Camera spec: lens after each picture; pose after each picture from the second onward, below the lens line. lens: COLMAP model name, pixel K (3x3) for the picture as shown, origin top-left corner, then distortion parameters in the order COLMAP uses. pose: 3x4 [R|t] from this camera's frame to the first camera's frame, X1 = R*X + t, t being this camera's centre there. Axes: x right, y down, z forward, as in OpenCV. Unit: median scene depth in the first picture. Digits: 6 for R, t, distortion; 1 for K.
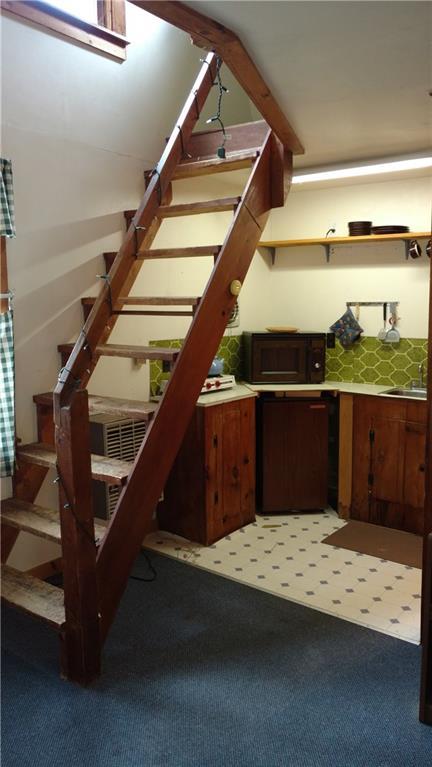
lens RADIAL K [[614.2, 0, 216.0], [0, 614.2, 383.5], [0, 0, 1]] dist [0.055794, -0.003620]
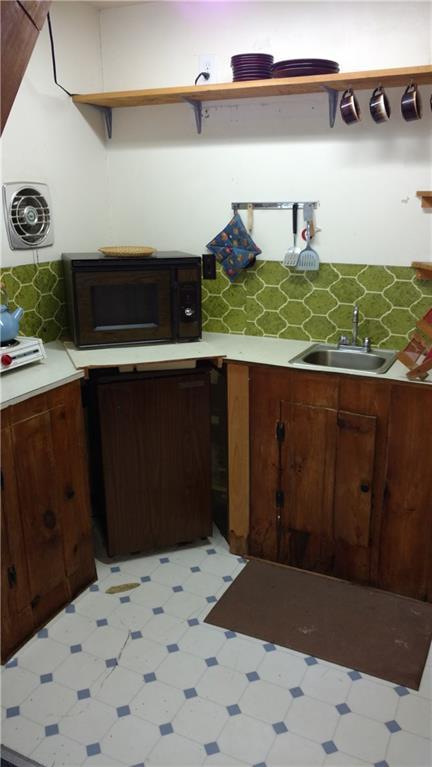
lens RADIAL K [[614.2, 0, 216.0], [0, 614.2, 383.5], [0, 0, 1]] dist [0.055794, -0.003620]
pose [[0.979948, -0.061448, 0.189542, 0.074299], [0.031846, 0.987332, 0.155439, -0.054122], [-0.196692, -0.146286, 0.969491, 0.410786]]
